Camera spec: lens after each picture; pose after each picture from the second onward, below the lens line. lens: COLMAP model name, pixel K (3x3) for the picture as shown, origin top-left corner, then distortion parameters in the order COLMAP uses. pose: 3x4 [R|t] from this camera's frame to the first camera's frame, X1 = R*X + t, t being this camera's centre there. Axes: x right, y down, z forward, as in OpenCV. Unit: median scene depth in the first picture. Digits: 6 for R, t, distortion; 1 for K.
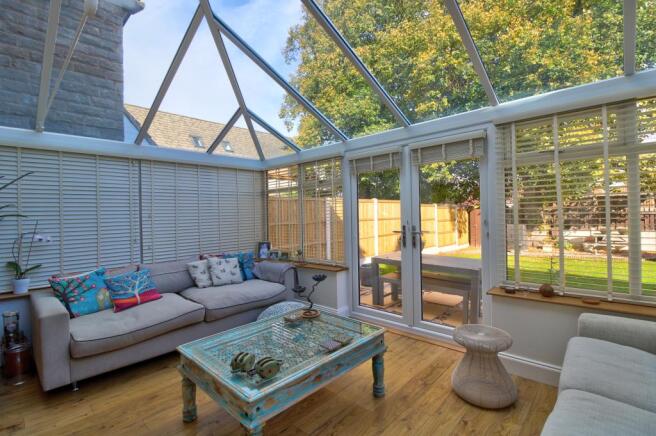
lens RADIAL K [[309.2, 0, 335.2], [0, 309.2, 212.8], [0, 0, 1]] dist [0.000635, -0.013538]
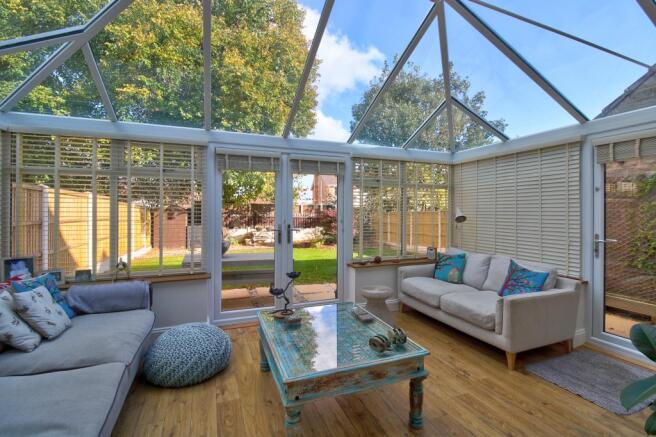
lens RADIAL K [[309.2, 0, 335.2], [0, 309.2, 213.3], [0, 0, 1]] dist [0.000635, -0.013538]
pose [[0.420753, 0.021930, 0.906910, -0.313692], [-0.017136, 0.999722, -0.016224, 0.007115], [-0.907014, -0.008714, 0.421011, 0.150218]]
